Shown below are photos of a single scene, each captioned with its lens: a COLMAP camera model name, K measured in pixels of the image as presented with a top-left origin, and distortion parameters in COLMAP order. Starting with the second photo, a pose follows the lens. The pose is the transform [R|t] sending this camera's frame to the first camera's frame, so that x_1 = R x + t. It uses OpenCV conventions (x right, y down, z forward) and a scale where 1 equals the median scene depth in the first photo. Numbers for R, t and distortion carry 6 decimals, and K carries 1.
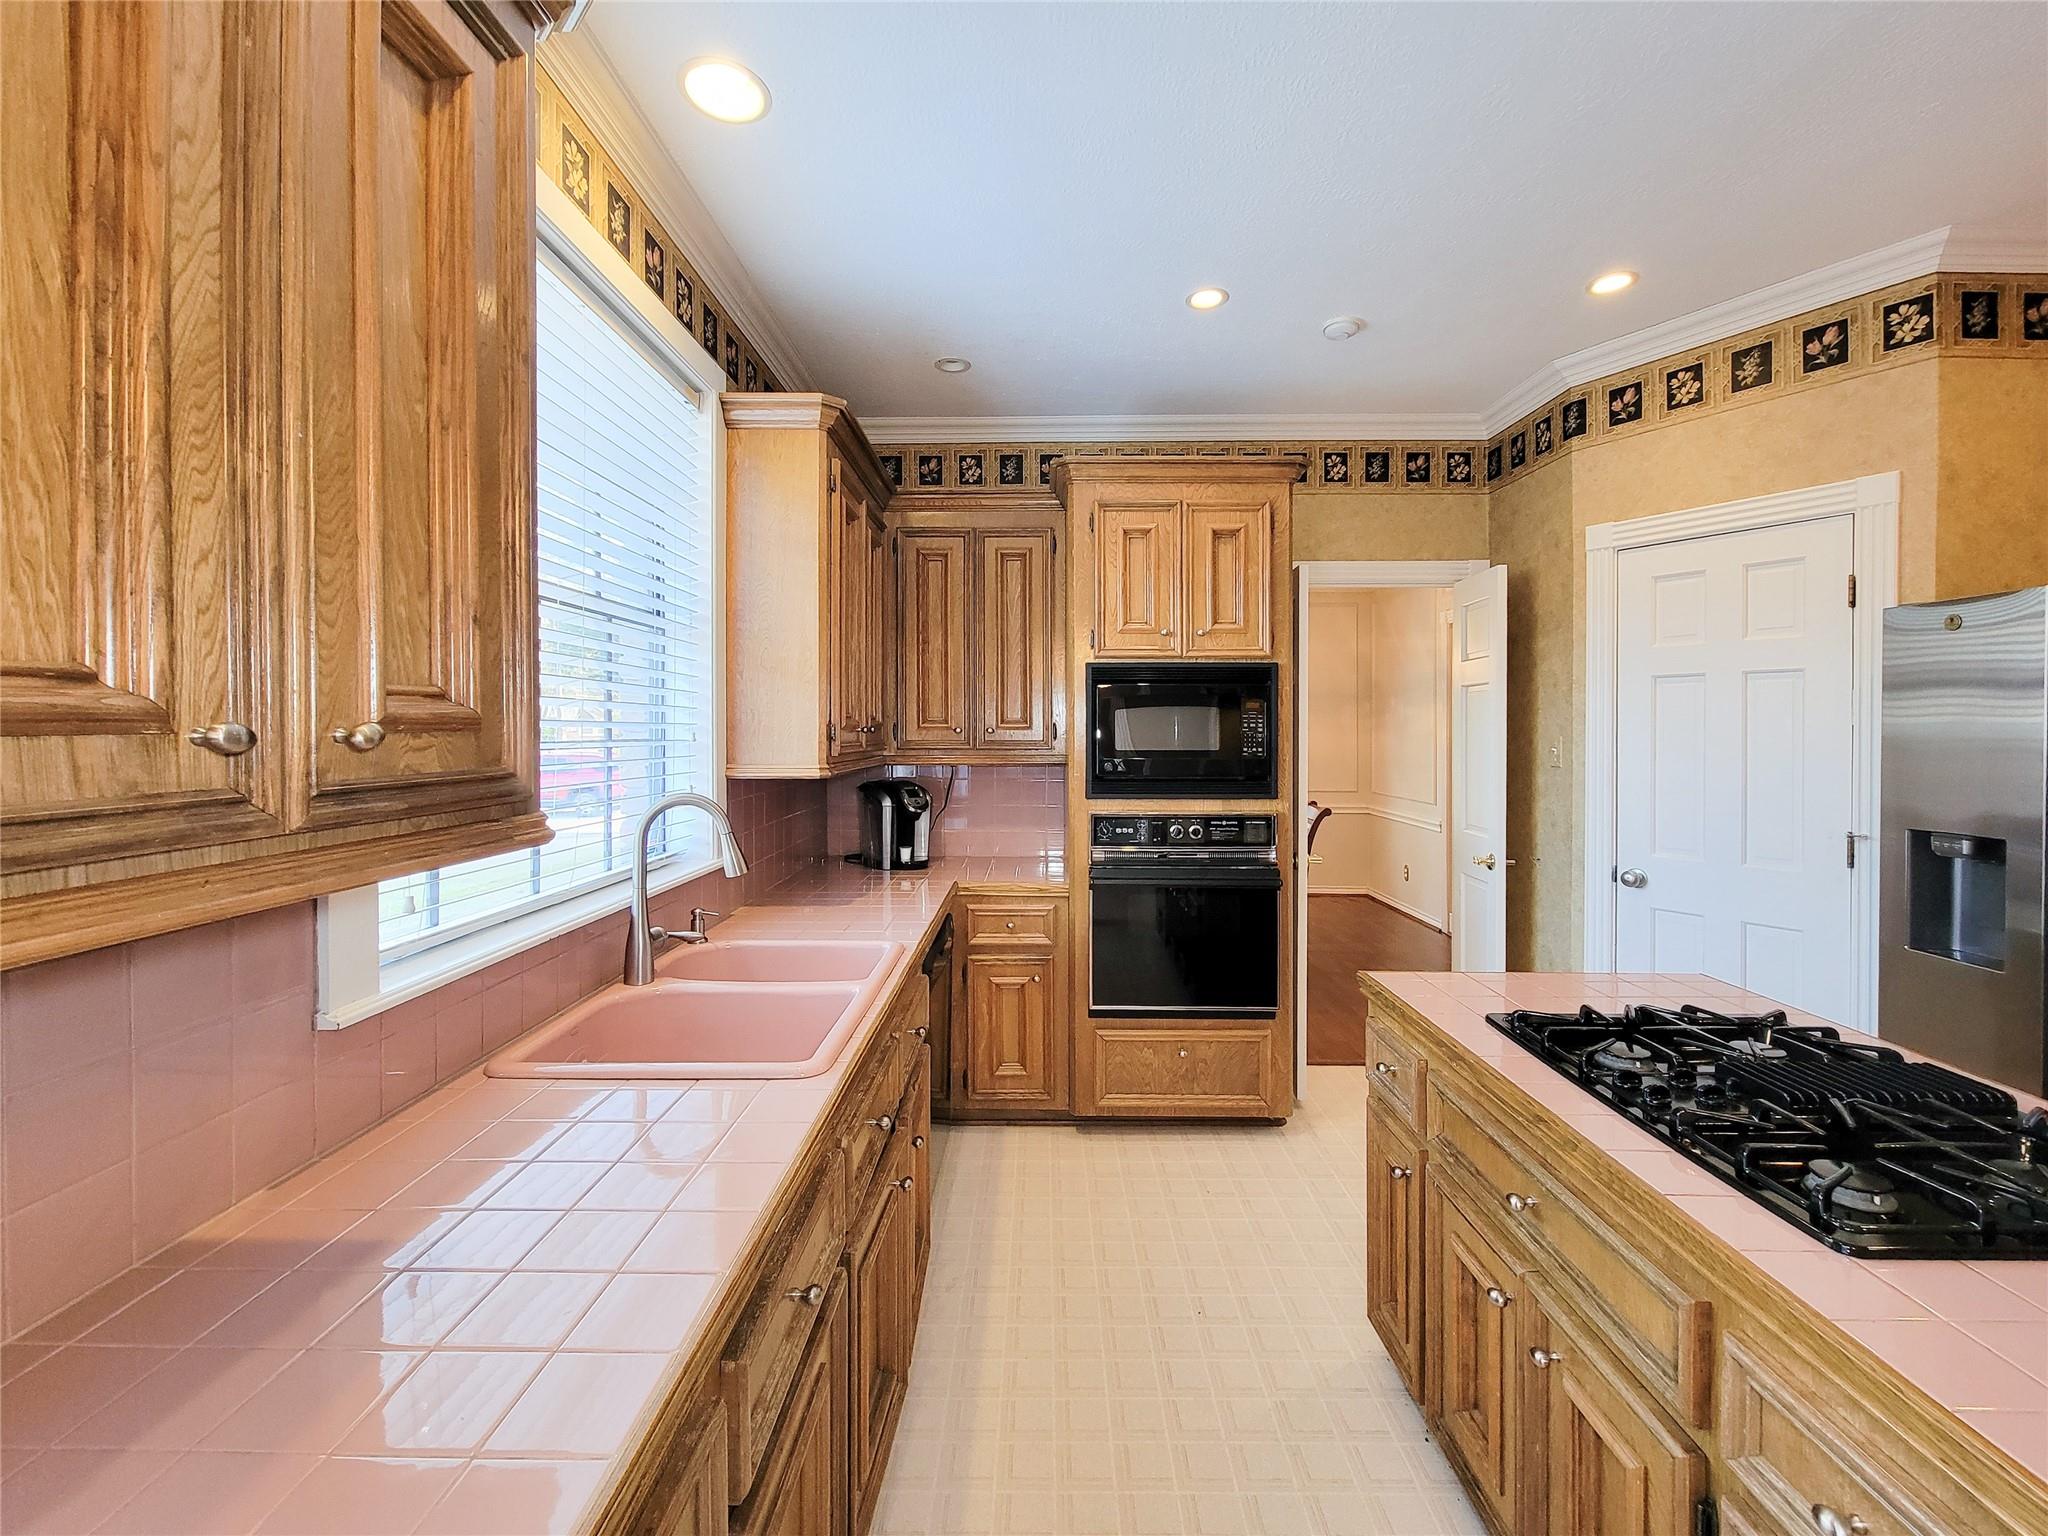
lens RADIAL K [[829.1, 0, 1024.0], [0, 829.1, 768.0], [0, 0, 1]] dist [0.001198, -0.002796]
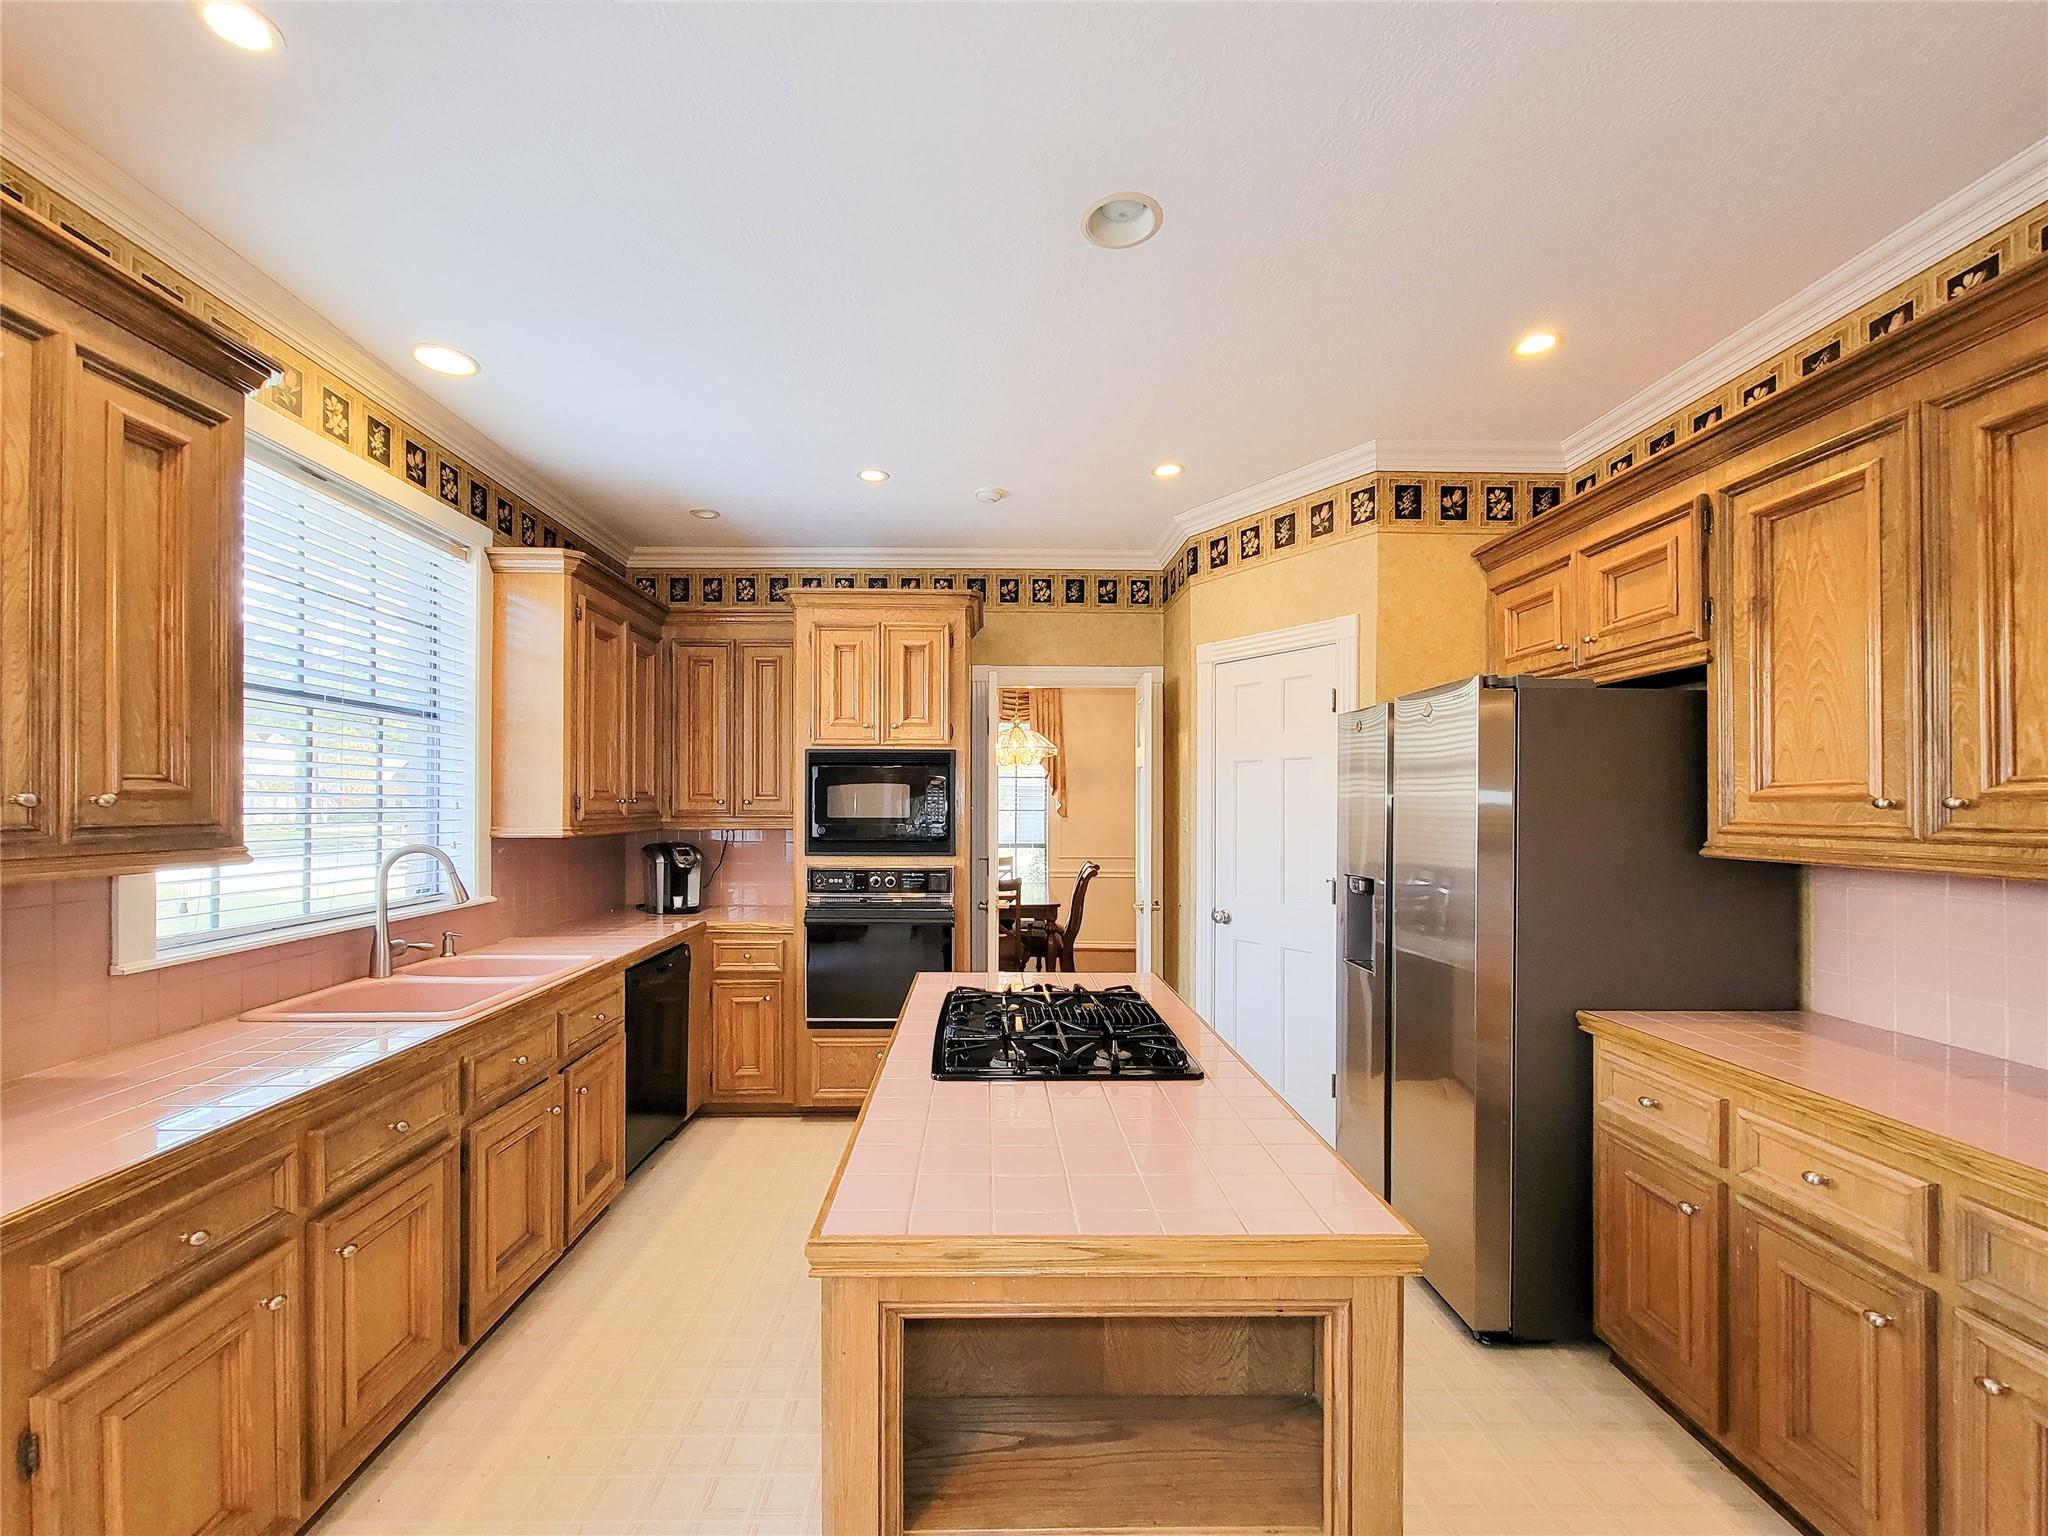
lens RADIAL K [[816.2, 0, 989.8], [0, 816.2, 830.4], [0, 0, 1]] dist [0.007505, -0.004933]
pose [[0.999640, 0.001955, 0.026753, 0.325879], [-0.001604, 0.999912, -0.013146, 0.014335], [-0.026777, 0.013098, 0.999556, -0.262208]]
